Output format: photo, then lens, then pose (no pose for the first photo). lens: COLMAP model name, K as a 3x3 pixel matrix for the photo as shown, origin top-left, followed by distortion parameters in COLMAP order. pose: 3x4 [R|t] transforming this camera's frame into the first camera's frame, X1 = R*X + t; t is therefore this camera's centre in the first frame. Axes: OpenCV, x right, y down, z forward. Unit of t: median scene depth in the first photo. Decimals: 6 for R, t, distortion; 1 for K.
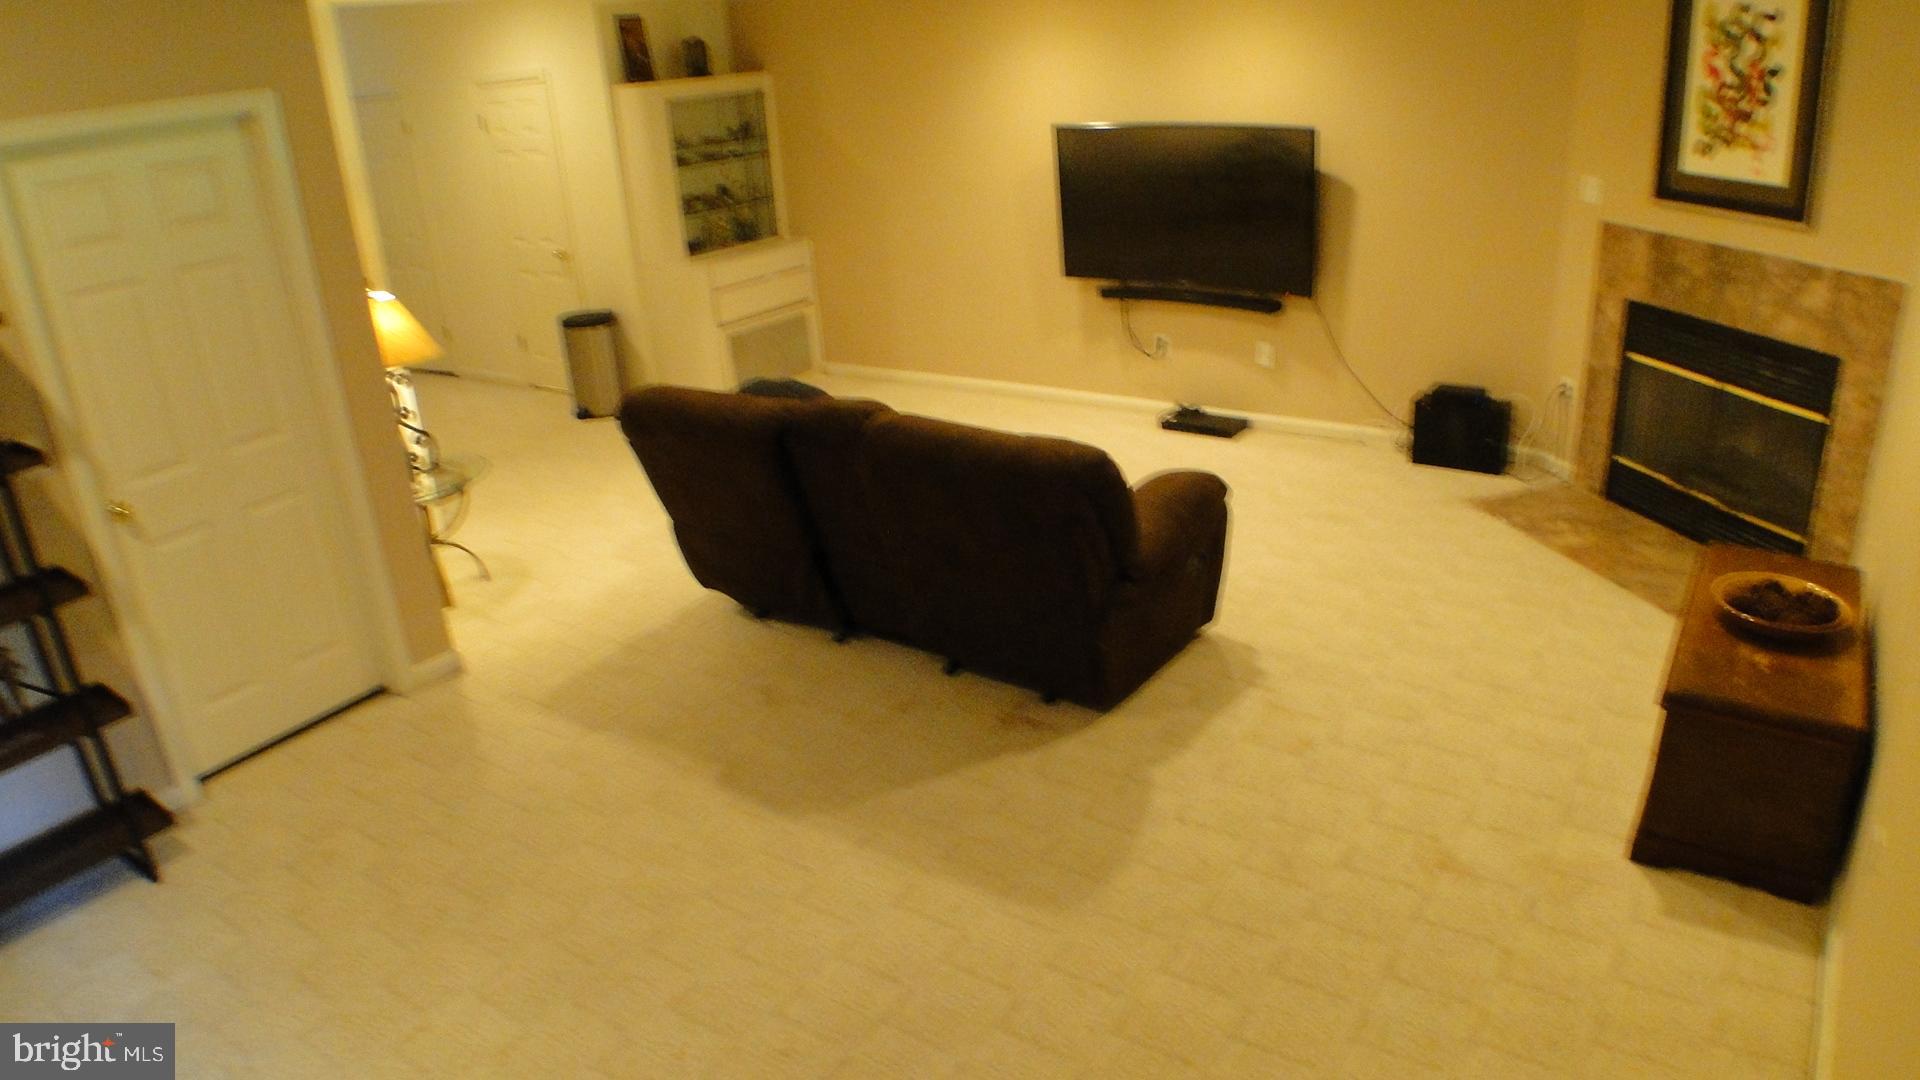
lens RADIAL K [[1239.9, 0, 967.9], [0, 1239.9, 535.8], [0, 0, 1]] dist [-0.131030, 0.025483]
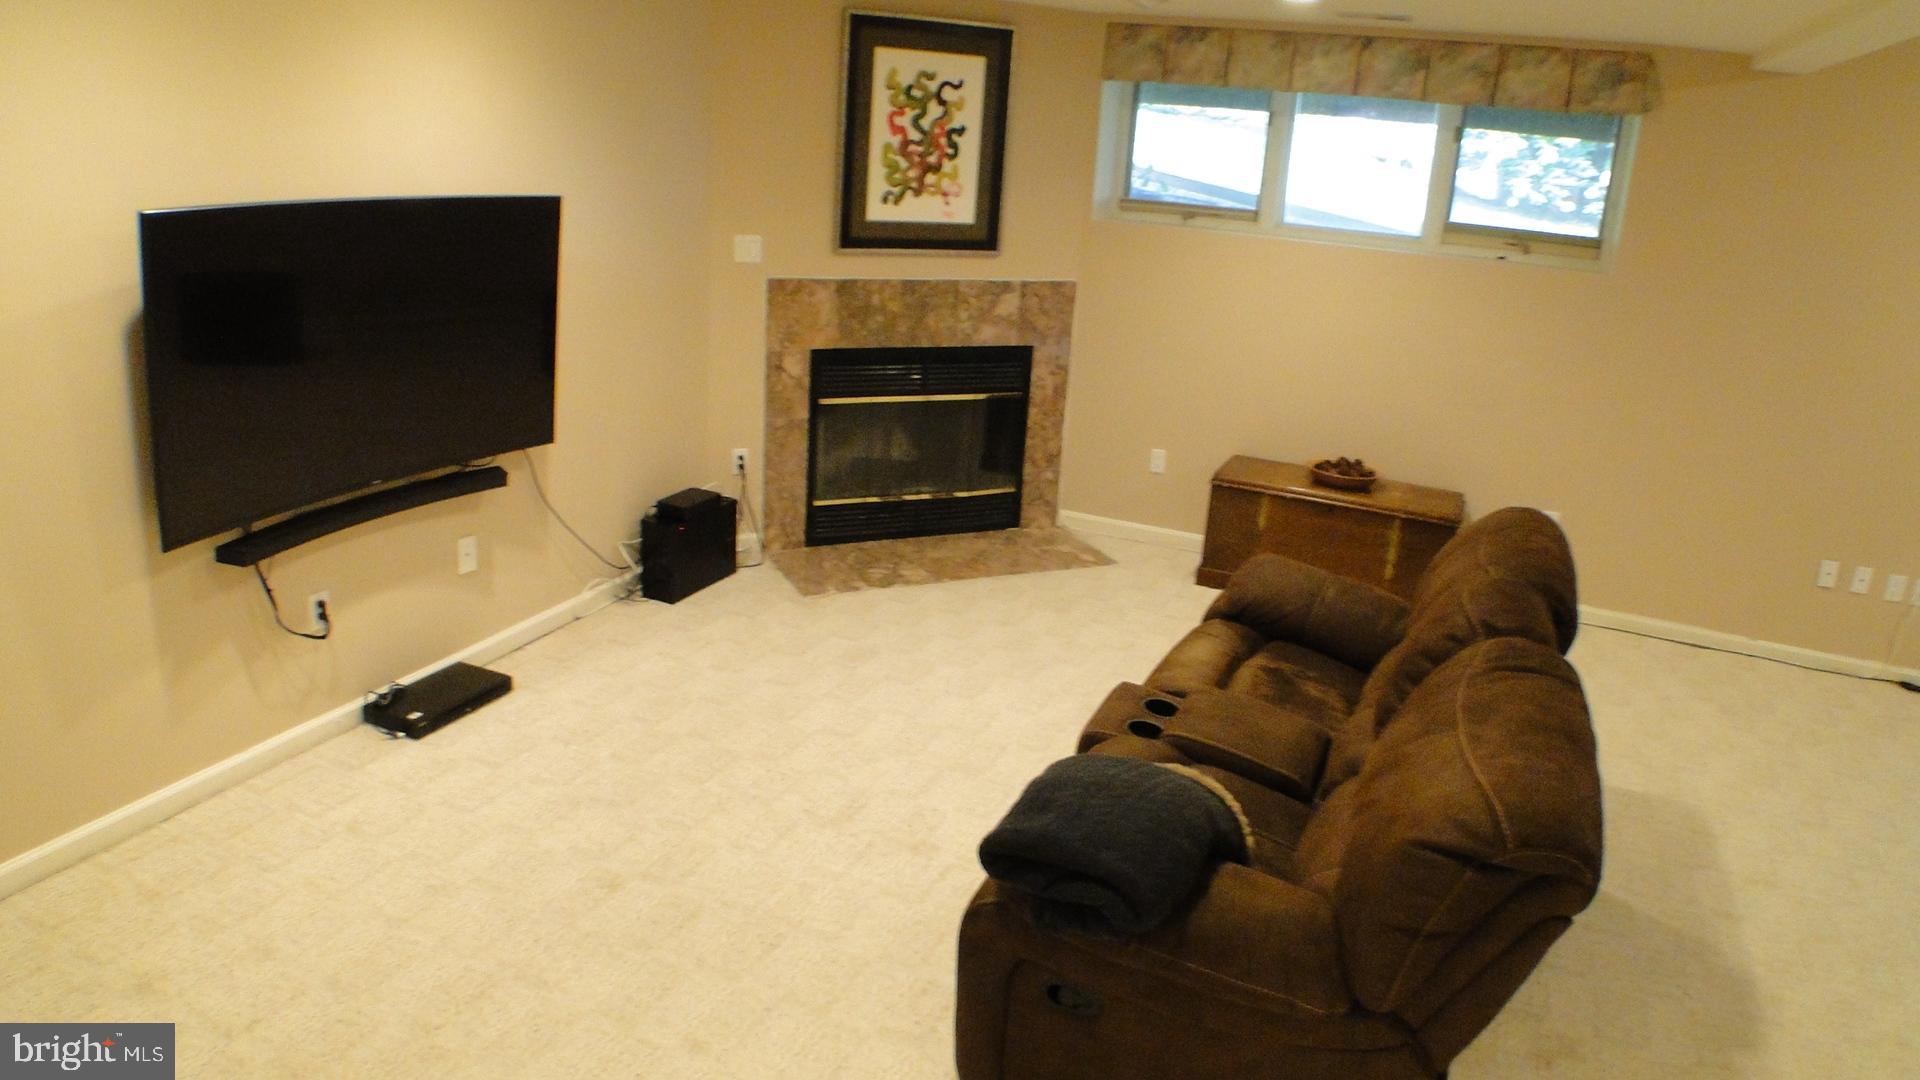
lens RADIAL K [[1242.3, 0, 968.8], [0, 1242.3, 548.6], [0, 0, 1]] dist [-0.128045, 0.030716]
pose [[-0.194025, -0.267137, 0.943924, -0.560711], [0.320984, 0.891956, 0.318408, -0.369140], [-0.926997, 0.364764, -0.087315, 1.112717]]
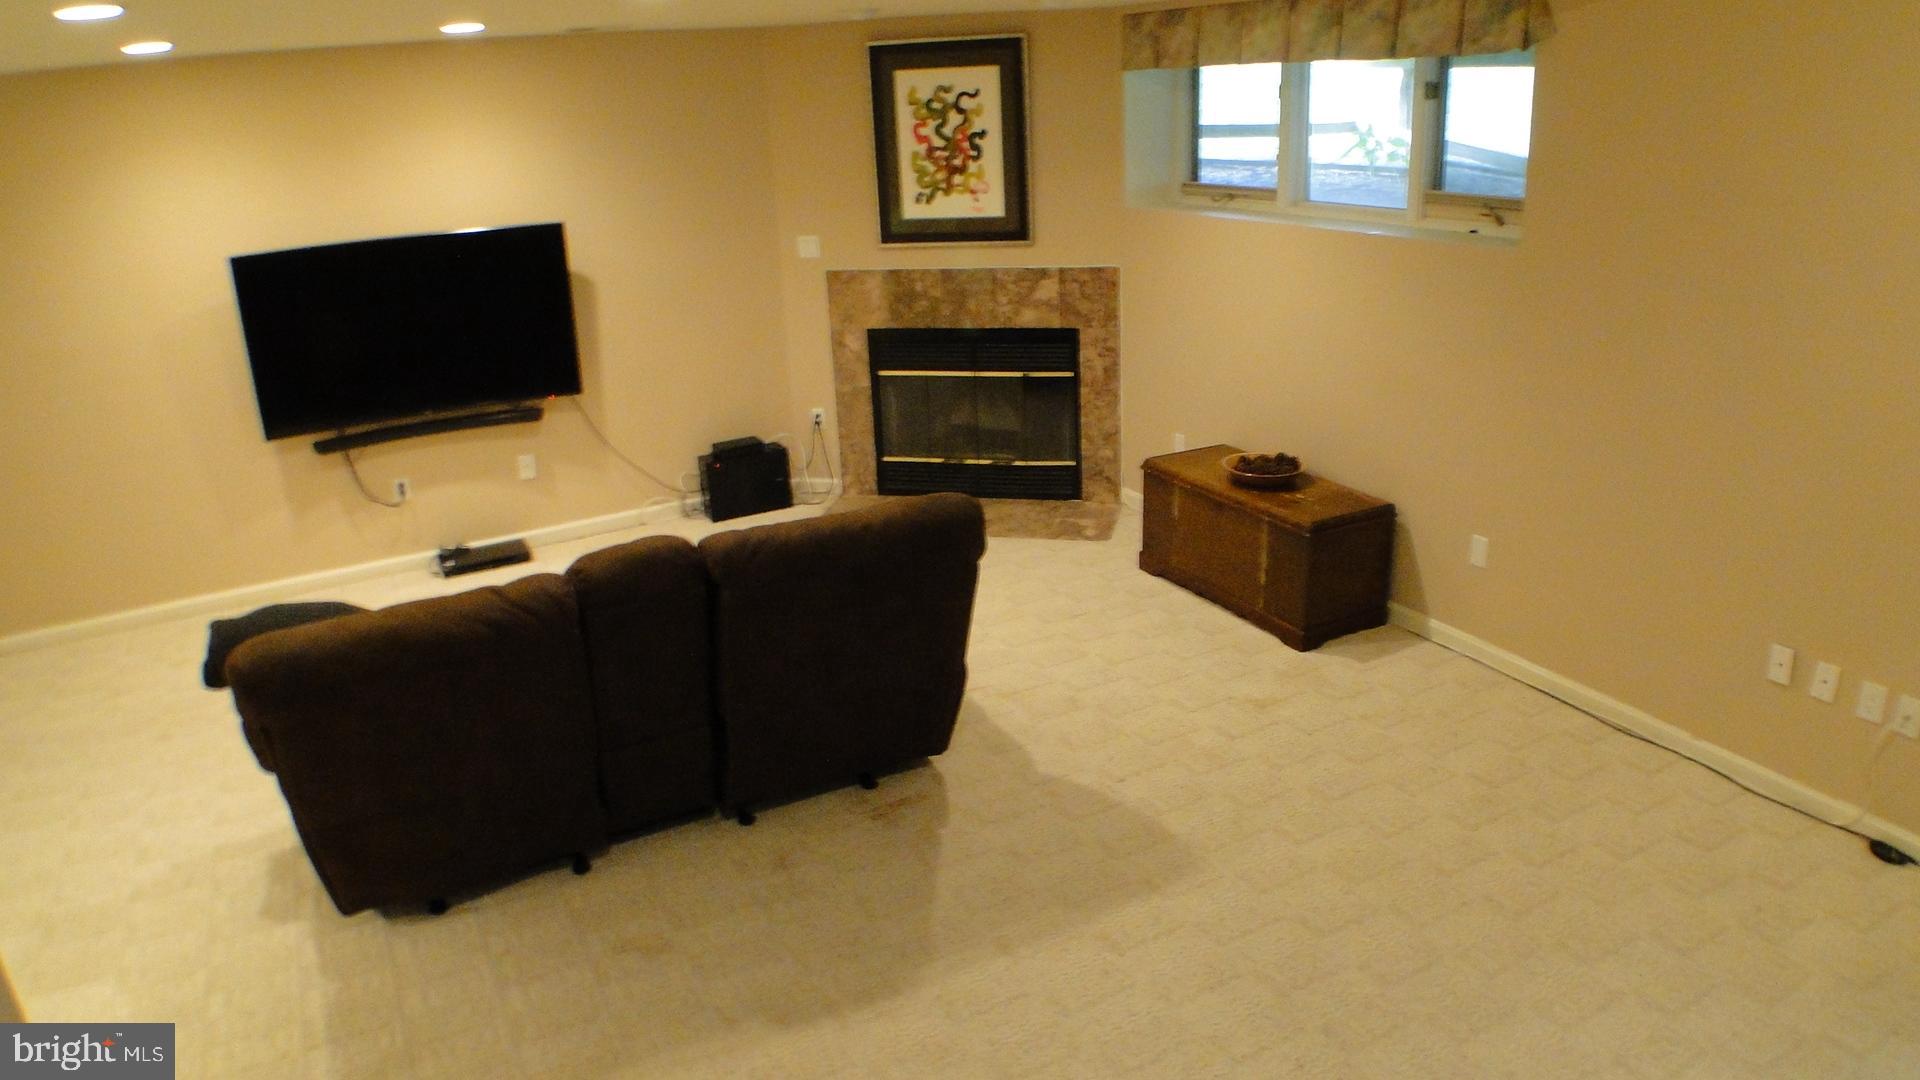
lens RADIAL K [[1239.9, 0, 967.9], [0, 1239.9, 535.8], [0, 0, 1]] dist [-0.131030, 0.025483]
pose [[0.456970, -0.262909, 0.849740, -0.570259], [0.349481, 0.931561, 0.100283, -0.100546], [-0.817950, 0.251141, 0.517577, 0.339989]]
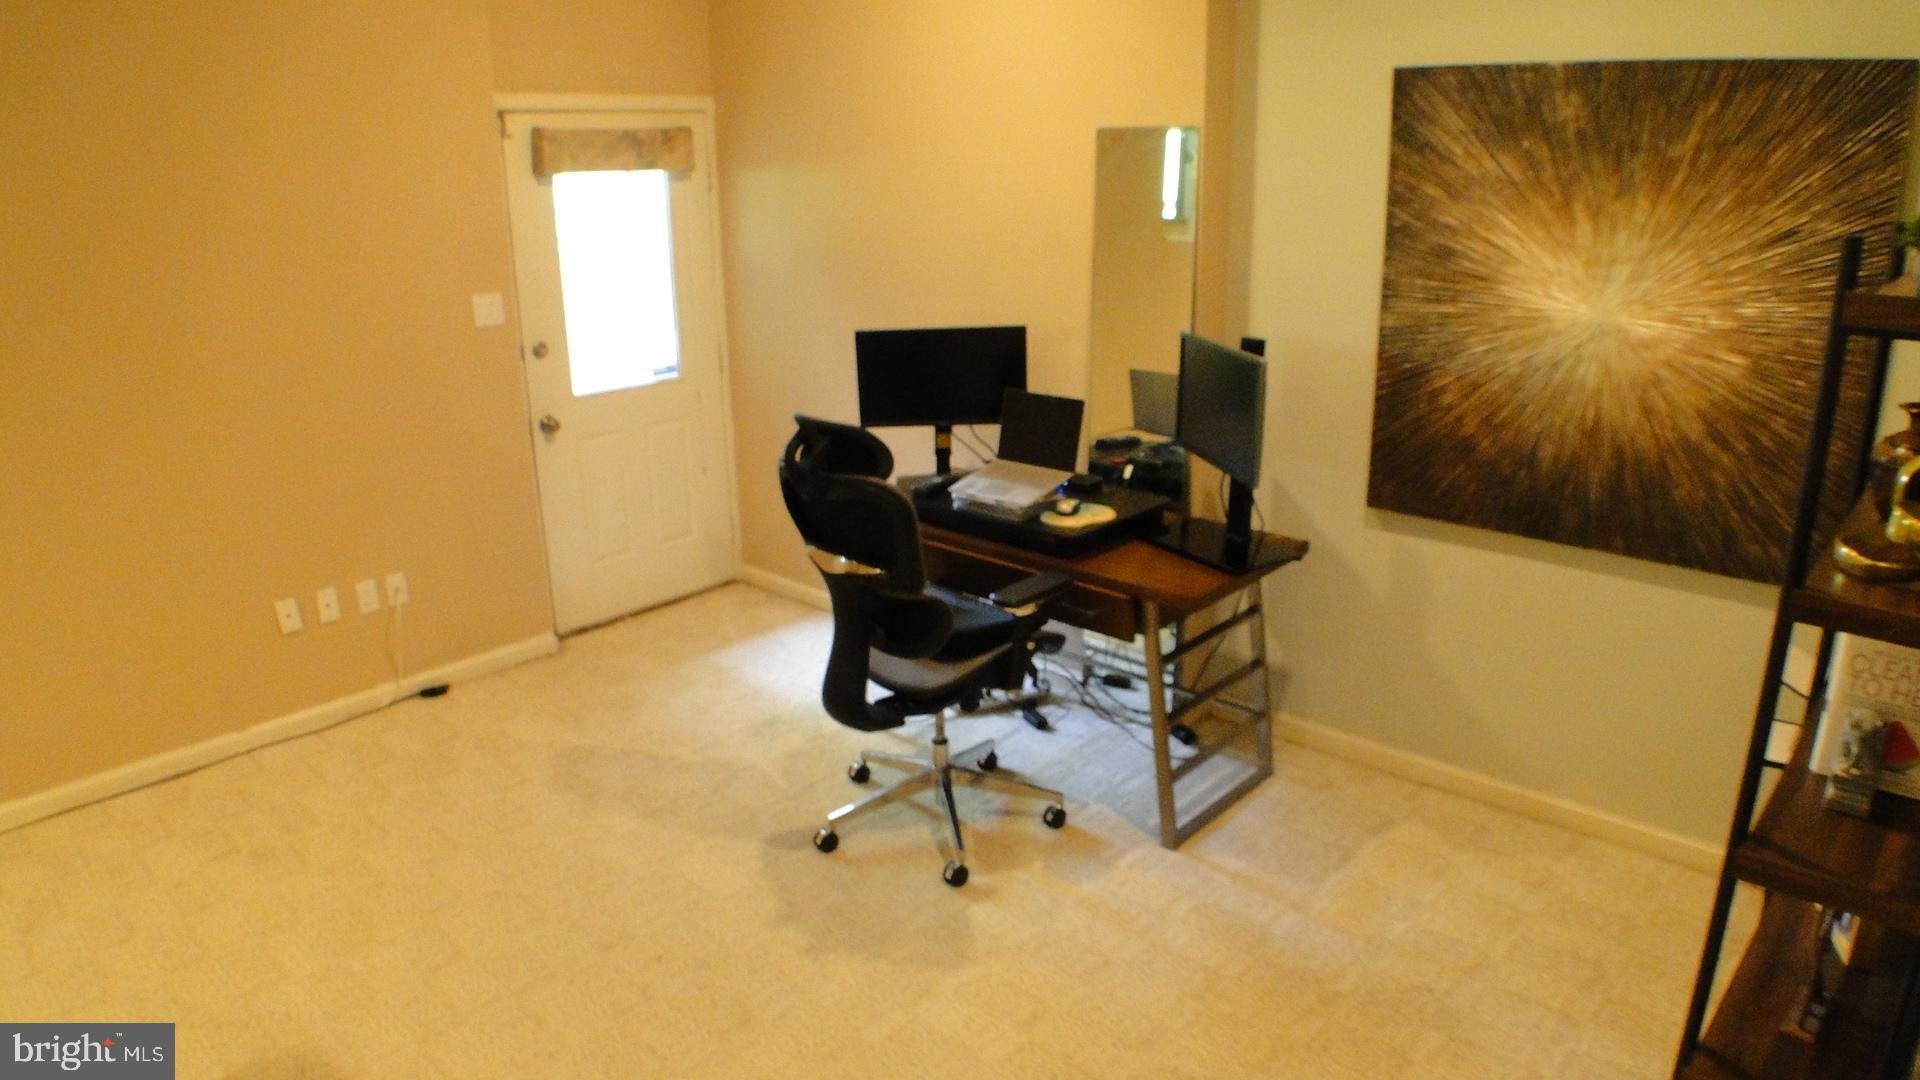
lens RADIAL K [[1242.3, 0, 968.8], [0, 1242.3, 548.6], [0, 0, 1]] dist [-0.128045, 0.030716]
pose [[-0.987298, 0.031590, 0.155708, -0.342496], [0.123825, 0.767059, 0.629515, -0.280768], [-0.099551, 0.640799, -0.761227, 0.885619]]
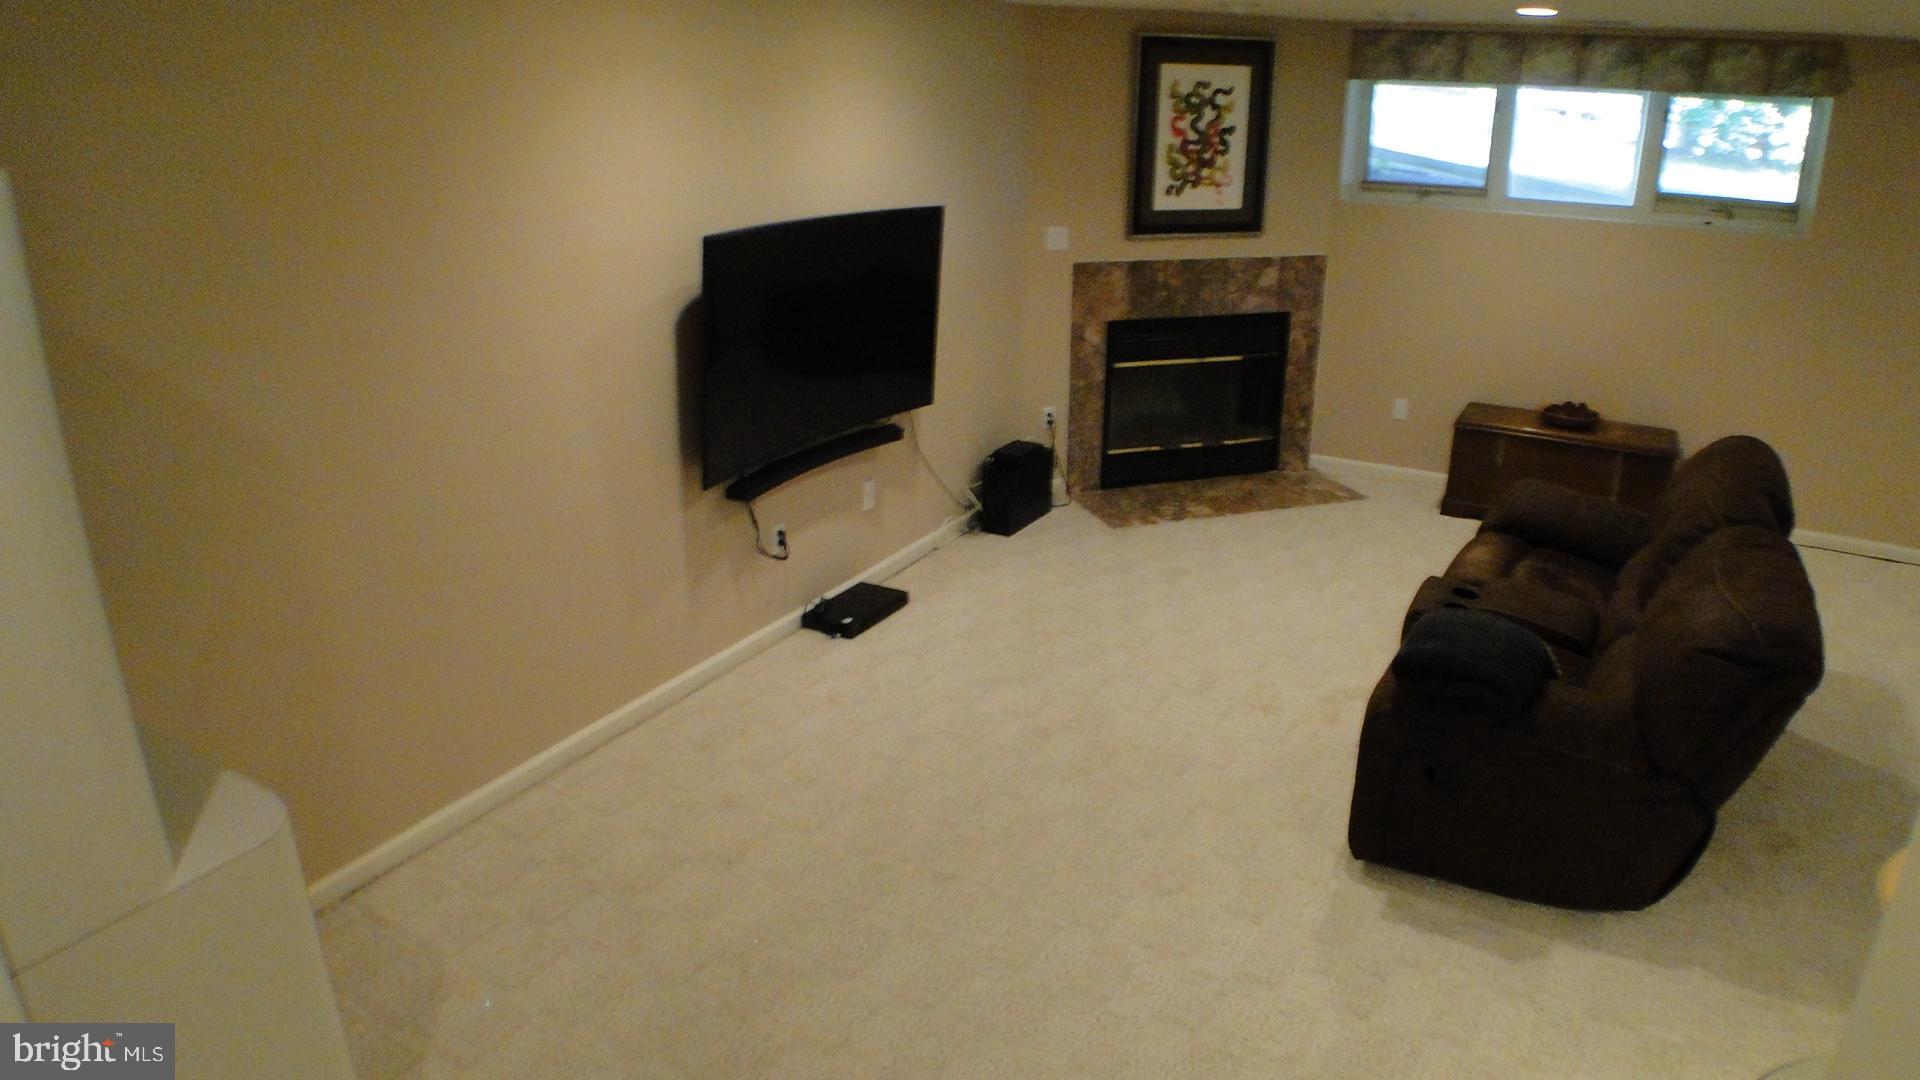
lens RADIAL K [[1242.3, 0, 968.8], [0, 1242.3, 548.6], [0, 0, 1]] dist [-0.128045, 0.030716]
pose [[-0.082716, -0.292263, 0.952754, -0.750671], [0.376226, 0.876128, 0.301420, -0.462882], [-0.922828, 0.383383, 0.037487, 1.265741]]
